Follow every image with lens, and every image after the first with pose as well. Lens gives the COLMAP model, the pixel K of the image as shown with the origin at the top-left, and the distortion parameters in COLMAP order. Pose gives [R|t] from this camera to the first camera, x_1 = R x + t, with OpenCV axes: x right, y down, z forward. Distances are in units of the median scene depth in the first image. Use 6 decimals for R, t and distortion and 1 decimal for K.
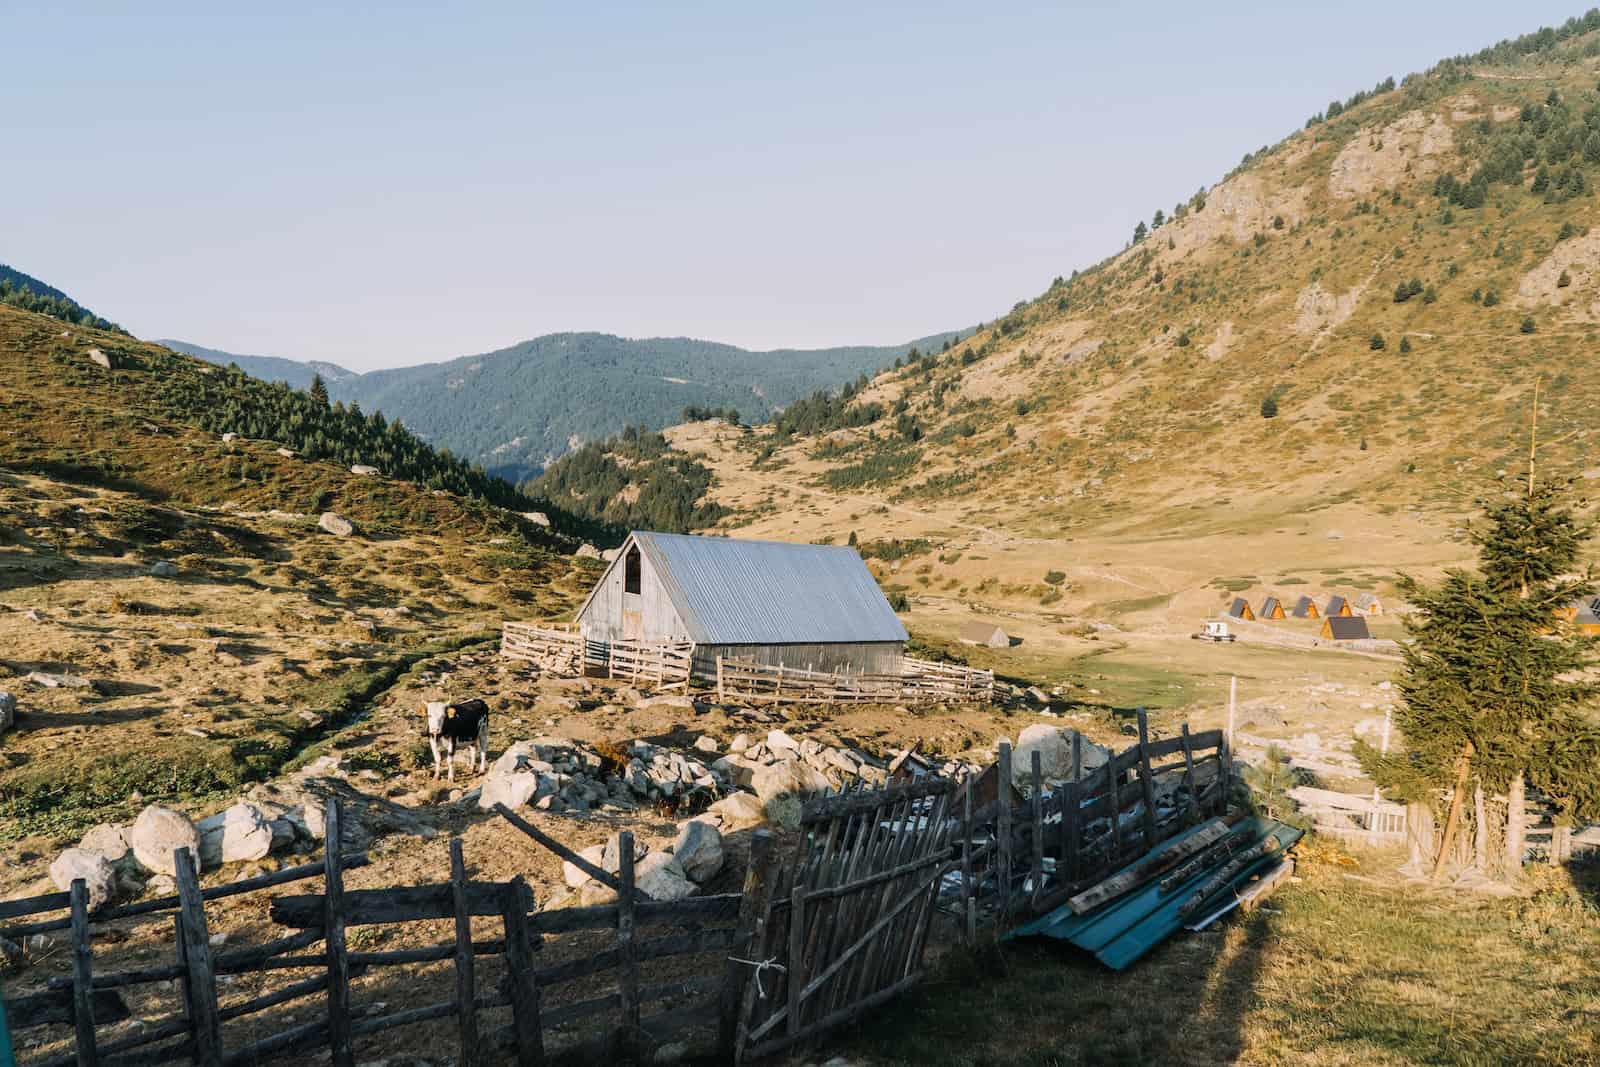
lens RADIAL K [[1238.3, 0, 803.8], [0, 1238.3, 535.7], [0, 0, 1]] dist [-0.005298, 0.001568]
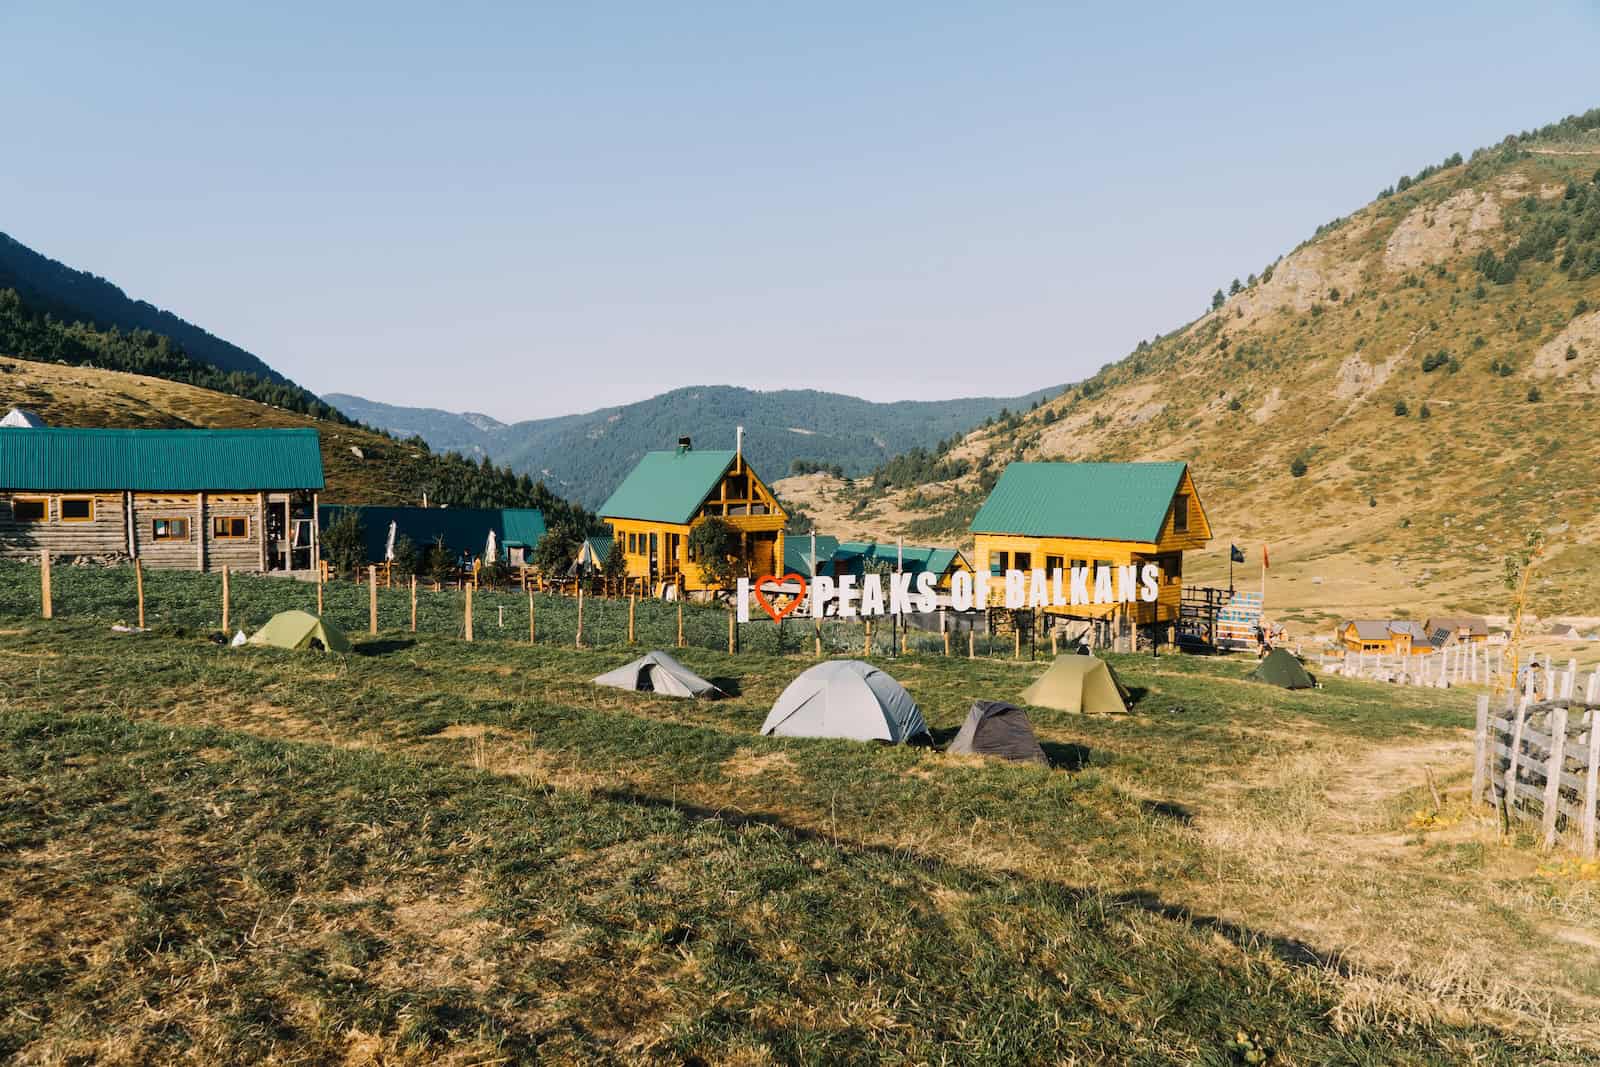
lens RADIAL K [[1238.3, 0, 798.0], [0, 1238.3, 532.2], [0, 0, 1]] dist [-0.005298, 0.001568]
pose [[0.993680, 0.007786, -0.111981, 0.040002], [-0.012249, 0.999155, -0.039226, 0.003155], [0.111581, 0.040350, 0.992936, -0.120435]]
